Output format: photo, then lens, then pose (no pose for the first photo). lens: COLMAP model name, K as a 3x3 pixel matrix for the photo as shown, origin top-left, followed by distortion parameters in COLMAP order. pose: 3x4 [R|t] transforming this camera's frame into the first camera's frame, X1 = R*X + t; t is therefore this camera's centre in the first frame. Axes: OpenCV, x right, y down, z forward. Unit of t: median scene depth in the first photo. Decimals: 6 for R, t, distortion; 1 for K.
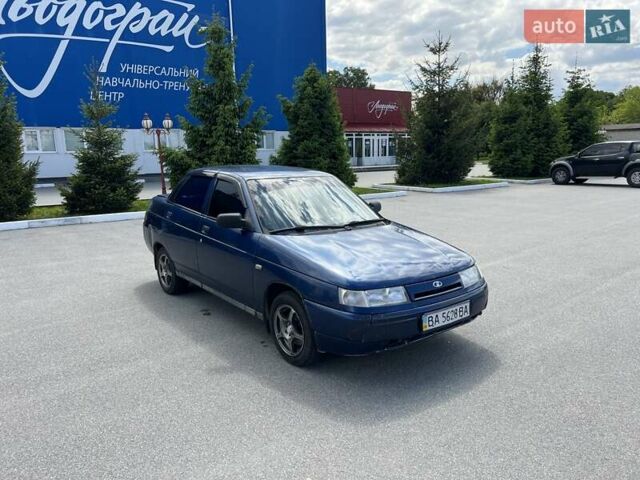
lens RADIAL K [[479.5, 0, 326.6], [0, 479.5, 238.8], [0, 0, 1]] dist [0.064296, -0.072739]
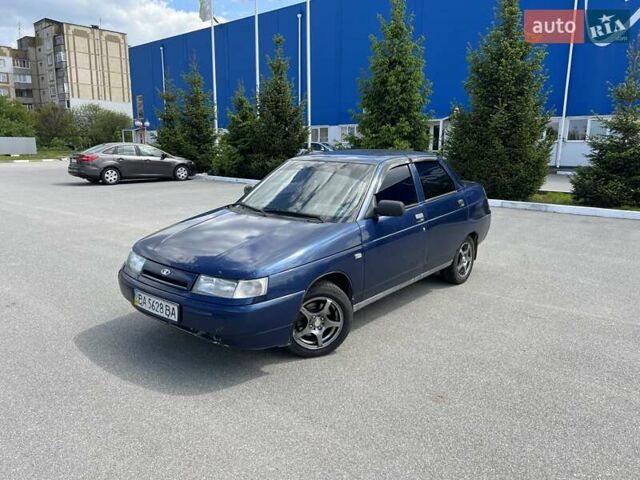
lens RADIAL K [[486.2, 0, 320.0], [0, 486.2, 240.0], [0, 0, 1]] dist [0.047962, -0.045212]
pose [[0.210846, 0.205590, -0.955655, 0.273738], [-0.185476, 0.968287, 0.167387, -0.042199], [0.959762, 0.141958, 0.242292, 0.238381]]
